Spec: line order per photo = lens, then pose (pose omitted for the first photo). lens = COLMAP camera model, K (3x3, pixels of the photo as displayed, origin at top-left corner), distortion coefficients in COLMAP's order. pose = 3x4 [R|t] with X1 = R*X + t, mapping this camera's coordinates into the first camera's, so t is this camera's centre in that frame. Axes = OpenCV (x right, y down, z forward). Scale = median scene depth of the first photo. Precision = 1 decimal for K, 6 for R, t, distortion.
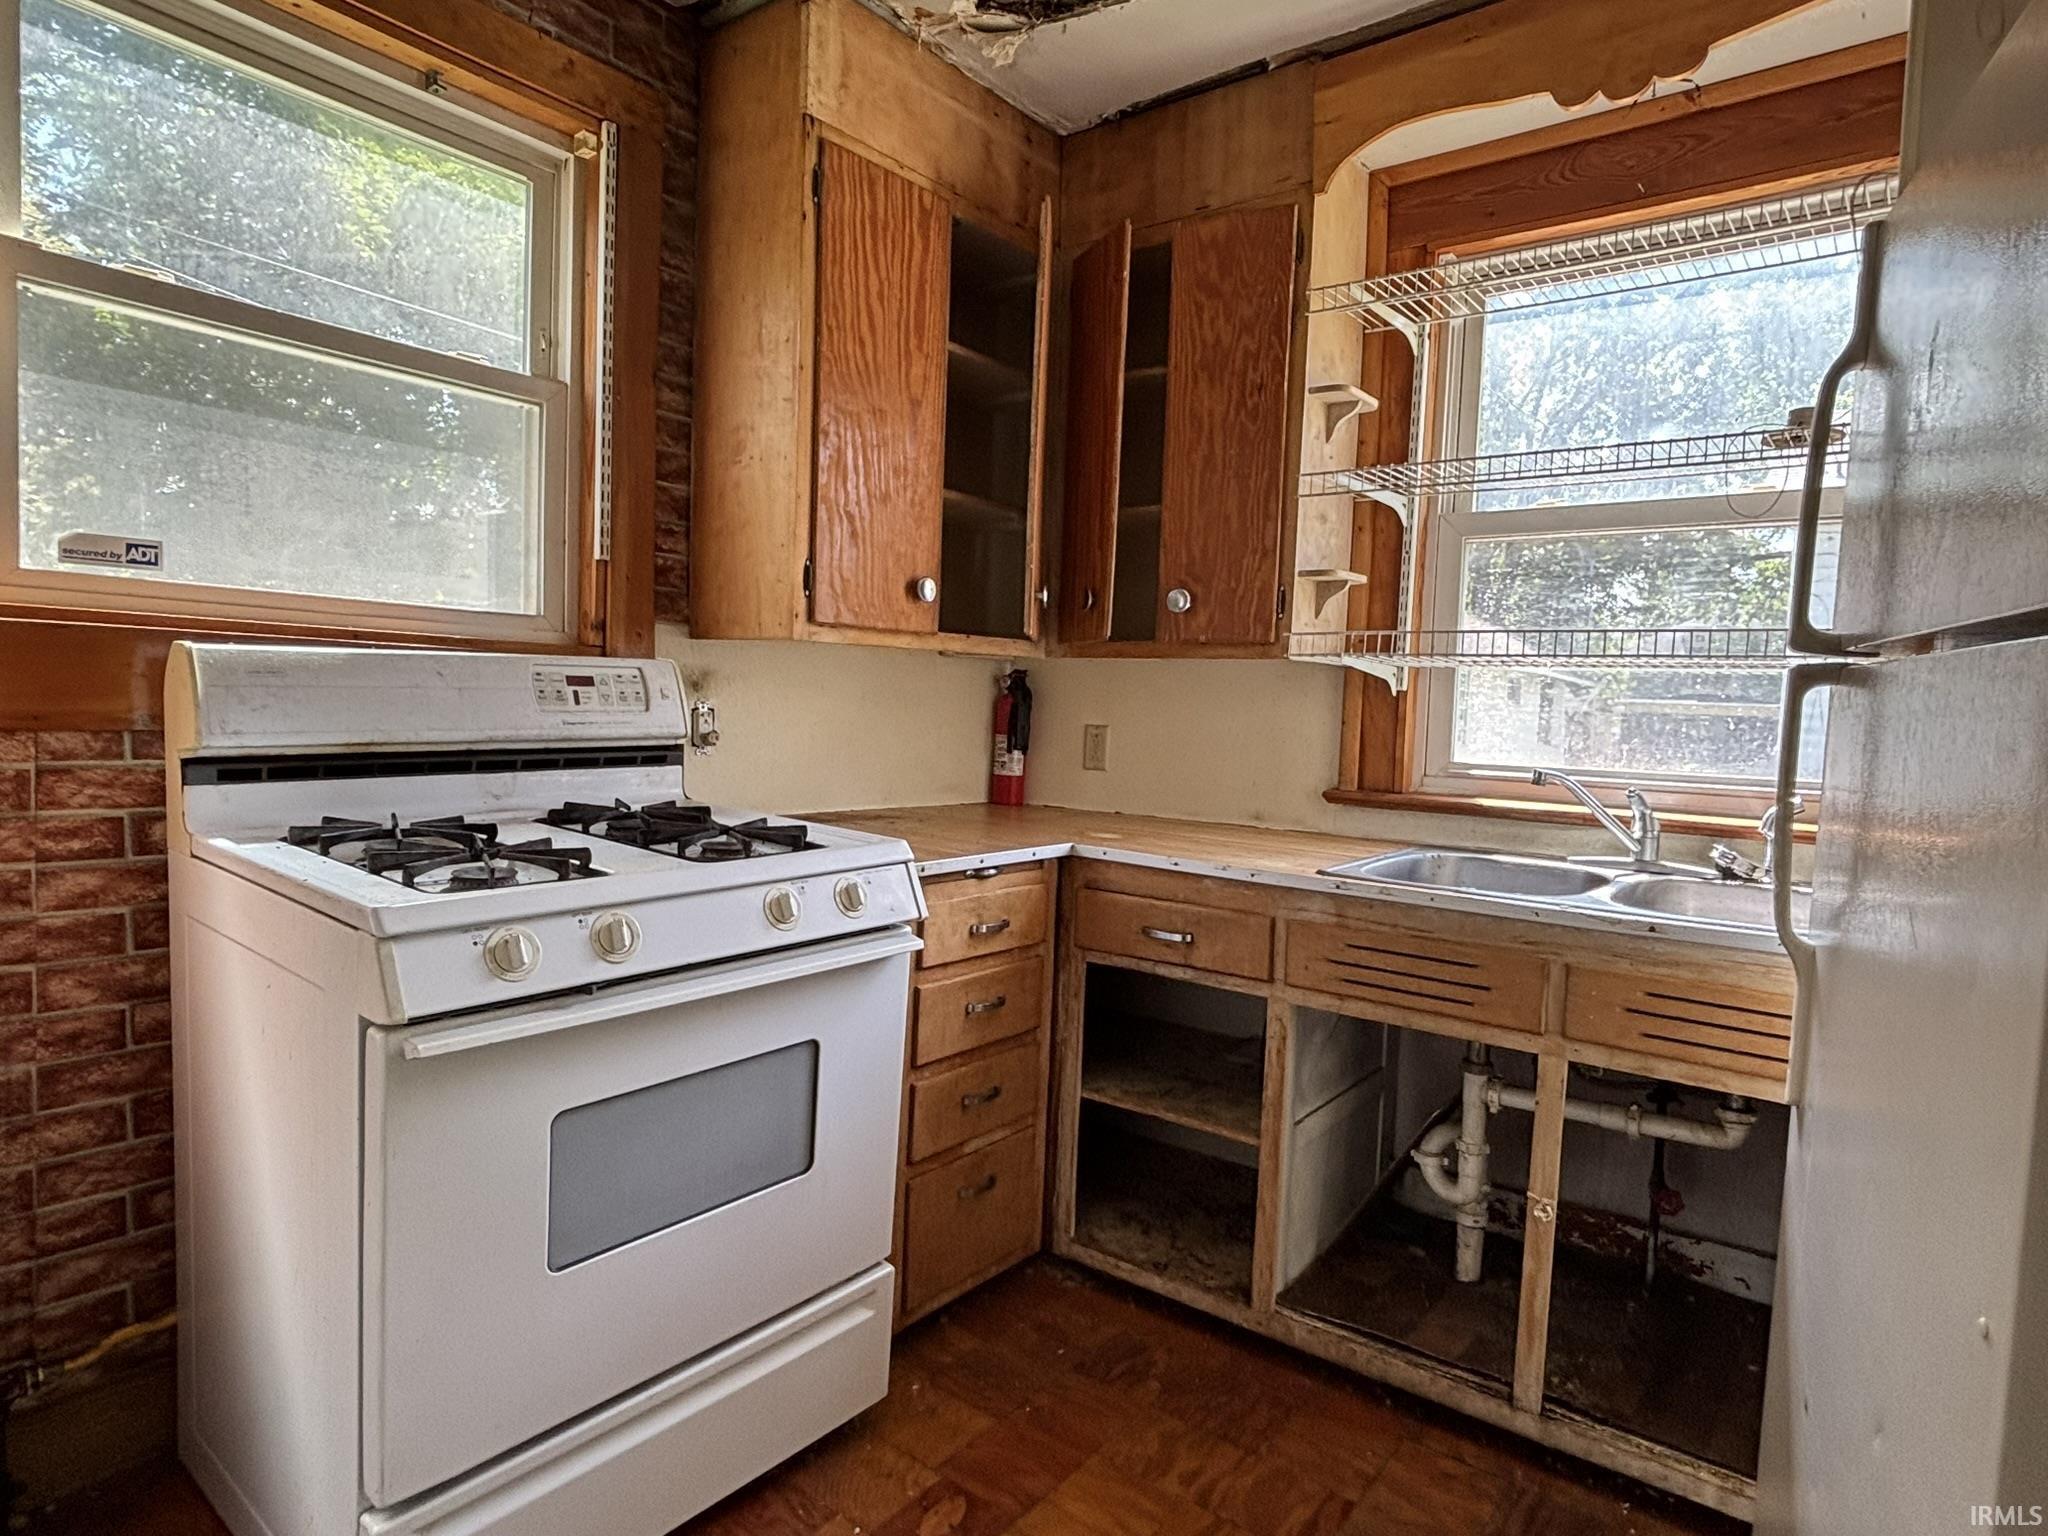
lens RADIAL K [[1169.8, 0, 1018.3], [0, 1169.8, 750.4], [0, 0, 1]] dist [0.021171, -0.020392]
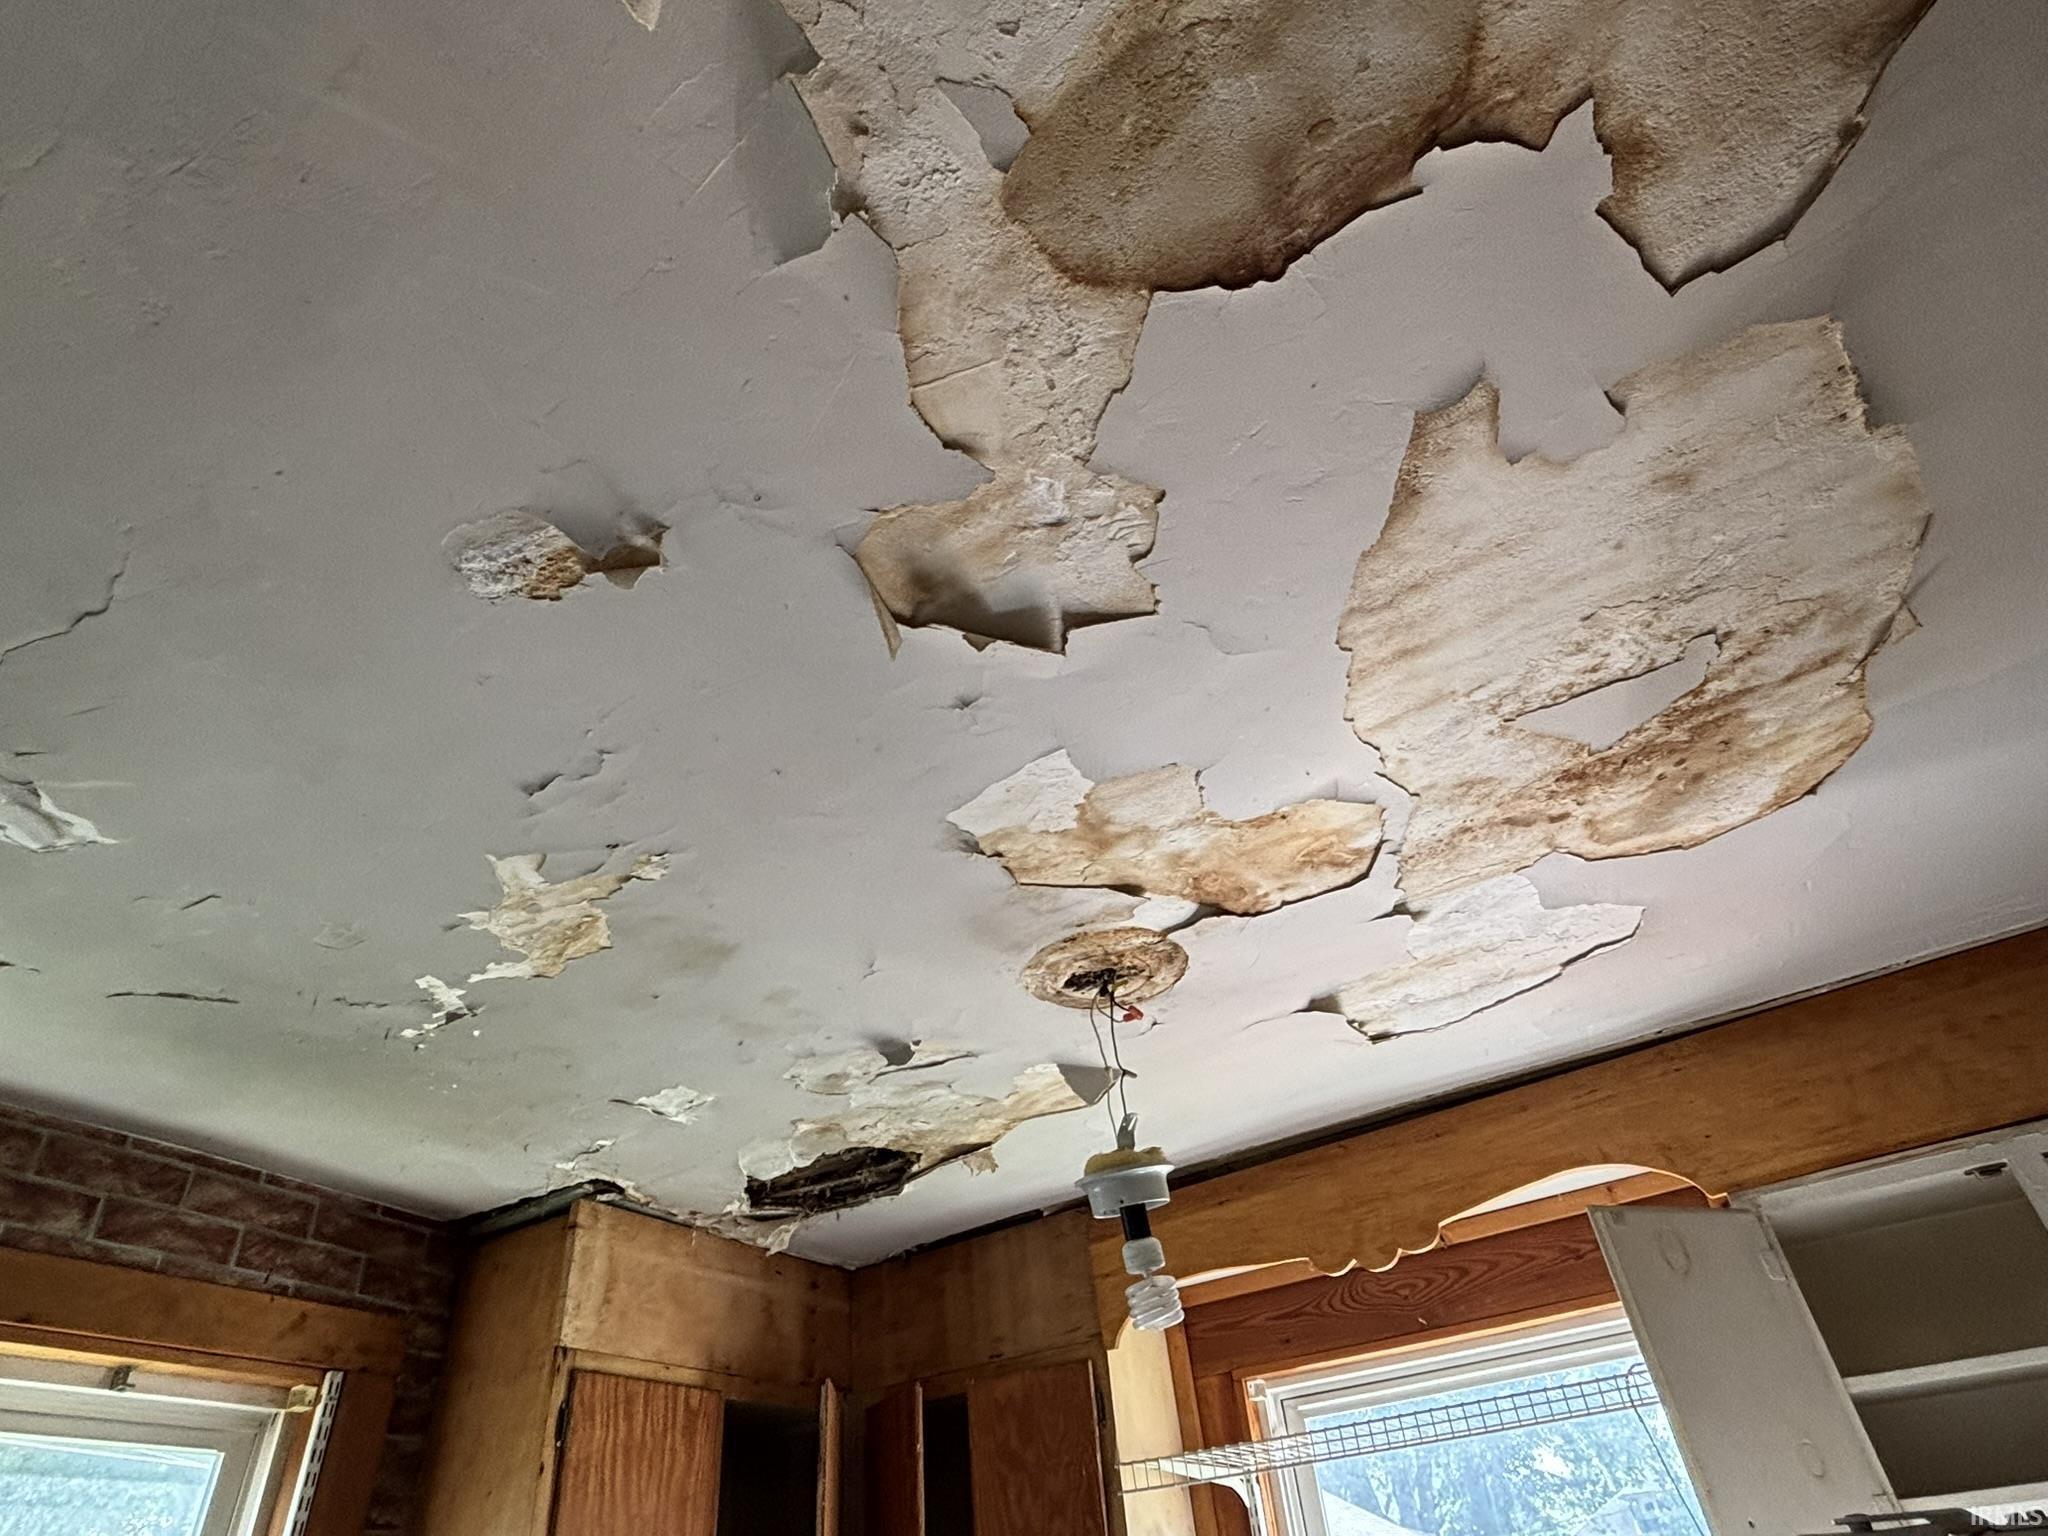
lens RADIAL K [[1169.8, 0, 1013.3], [0, 1169.8, 777.4], [0, 0, 1]] dist [0.021171, -0.020392]
pose [[0.990128, -0.035038, 0.135718, 0.065187], [0.113872, 0.765658, -0.633089, -0.244247], [-0.081731, 0.642293, 0.762089, -0.036254]]
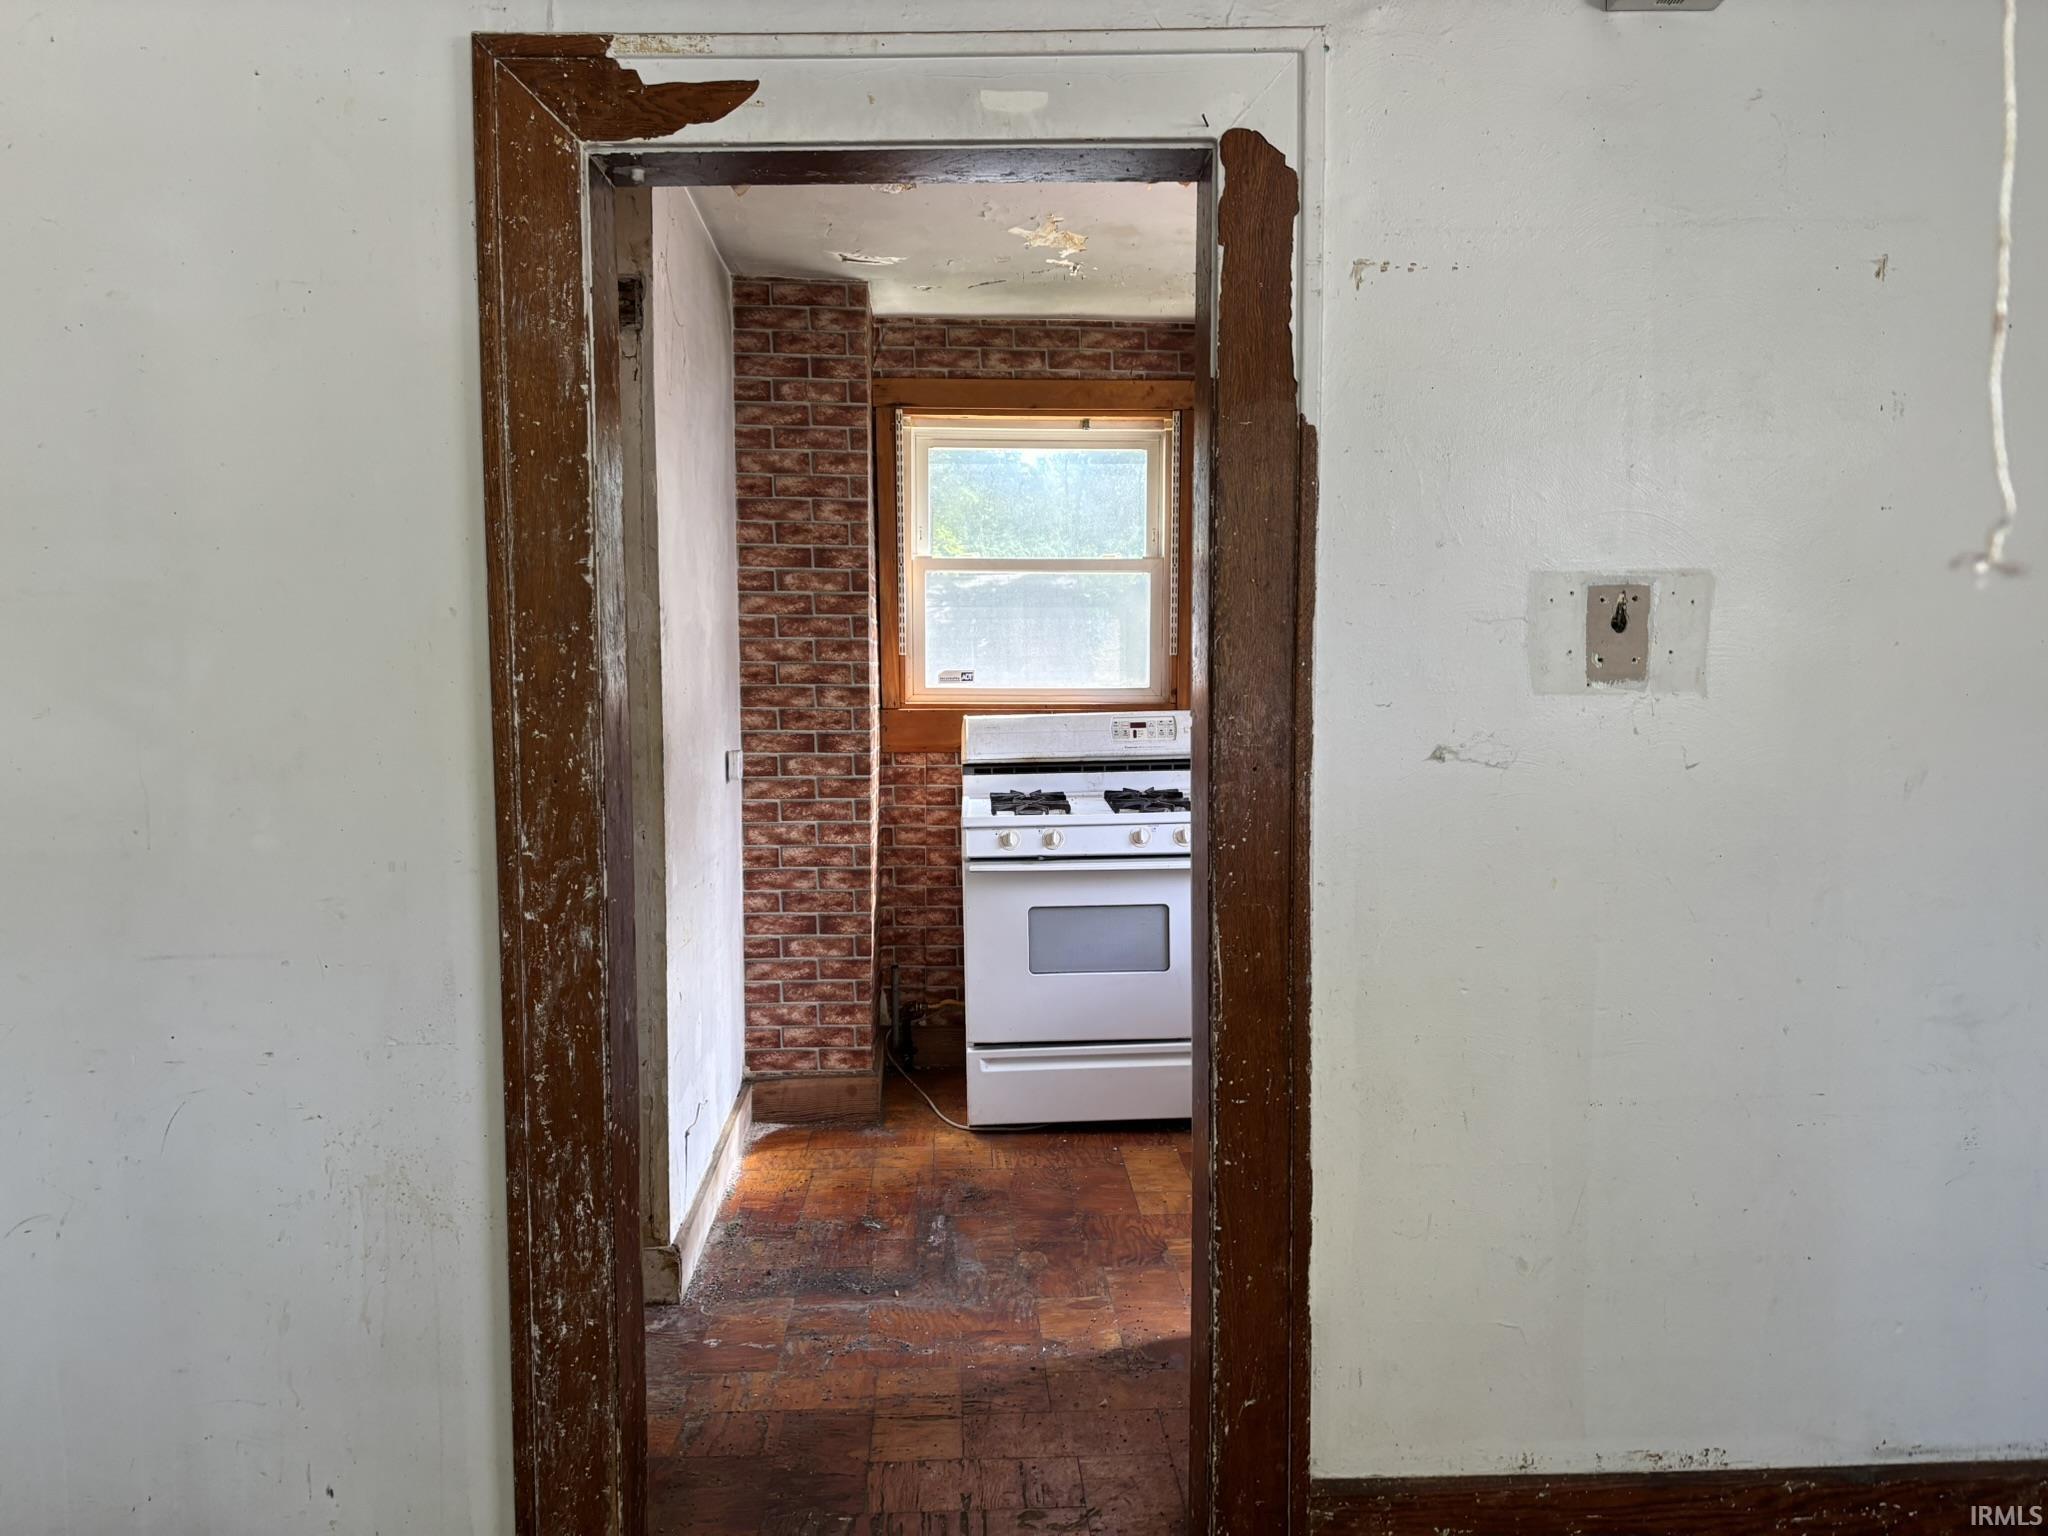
lens RADIAL K [[1550.9, 0, 1021.3], [0, 1550.9, 771.8], [0, 0, 1]] dist [0.040192, -0.033313]
pose [[0.643357, 0.009345, -0.765509, 1.294717], [-0.006474, 0.999956, 0.006766, 0.000385], [0.765539, 0.000603, 0.643389, -0.689282]]
